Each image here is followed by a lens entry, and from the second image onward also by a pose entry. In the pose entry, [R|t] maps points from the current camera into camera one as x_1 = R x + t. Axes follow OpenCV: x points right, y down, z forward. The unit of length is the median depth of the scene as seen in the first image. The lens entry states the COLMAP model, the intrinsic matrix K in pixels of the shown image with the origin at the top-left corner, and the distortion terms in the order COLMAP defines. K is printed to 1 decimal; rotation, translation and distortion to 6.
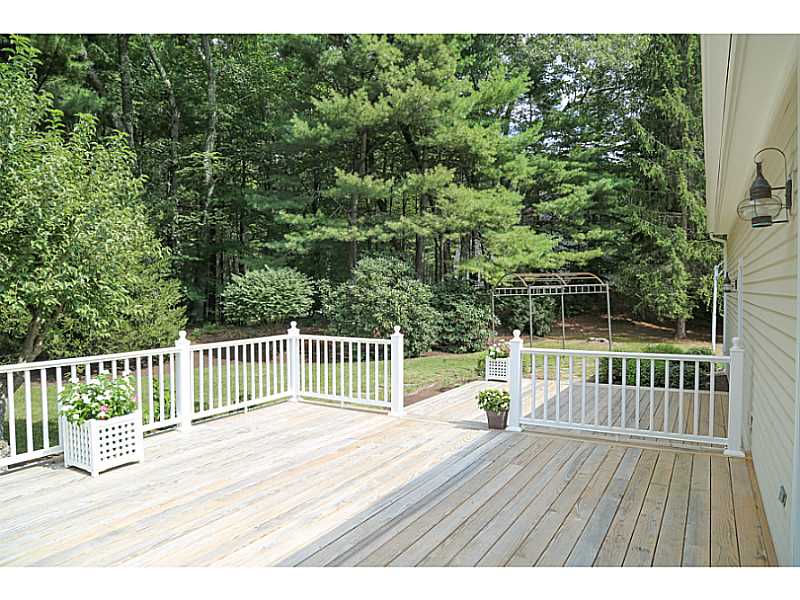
lens RADIAL K [[539.7, 0, 400.8], [0, 539.7, 300.4], [0, 0, 1]] dist [-0.099605, 0.012523]
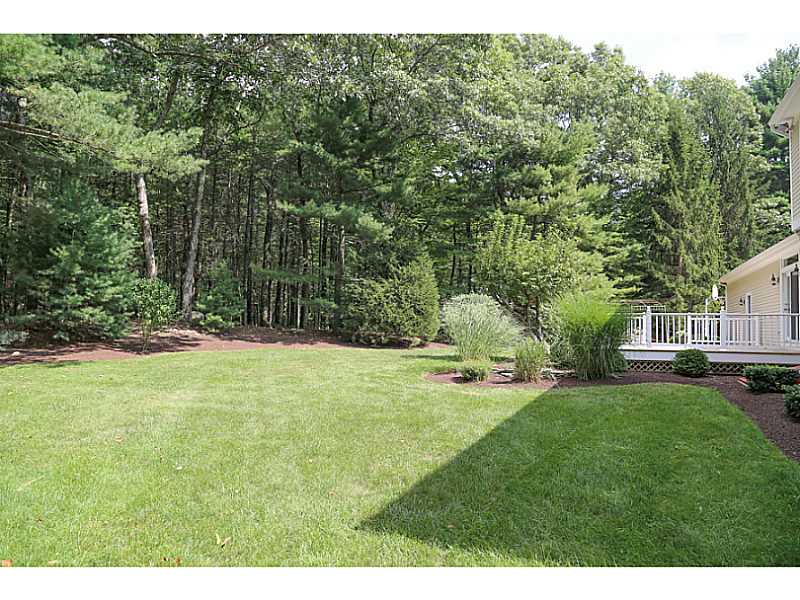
lens RADIAL K [[539.7, 0, 399.4], [0, 539.7, 298.7], [0, 0, 1]] dist [-0.099605, 0.012523]
pose [[0.994065, 0.029240, 0.104783, -0.512509], [-0.022330, 0.997535, -0.066519, 0.061569], [-0.106469, 0.063785, 0.992268, -0.537756]]
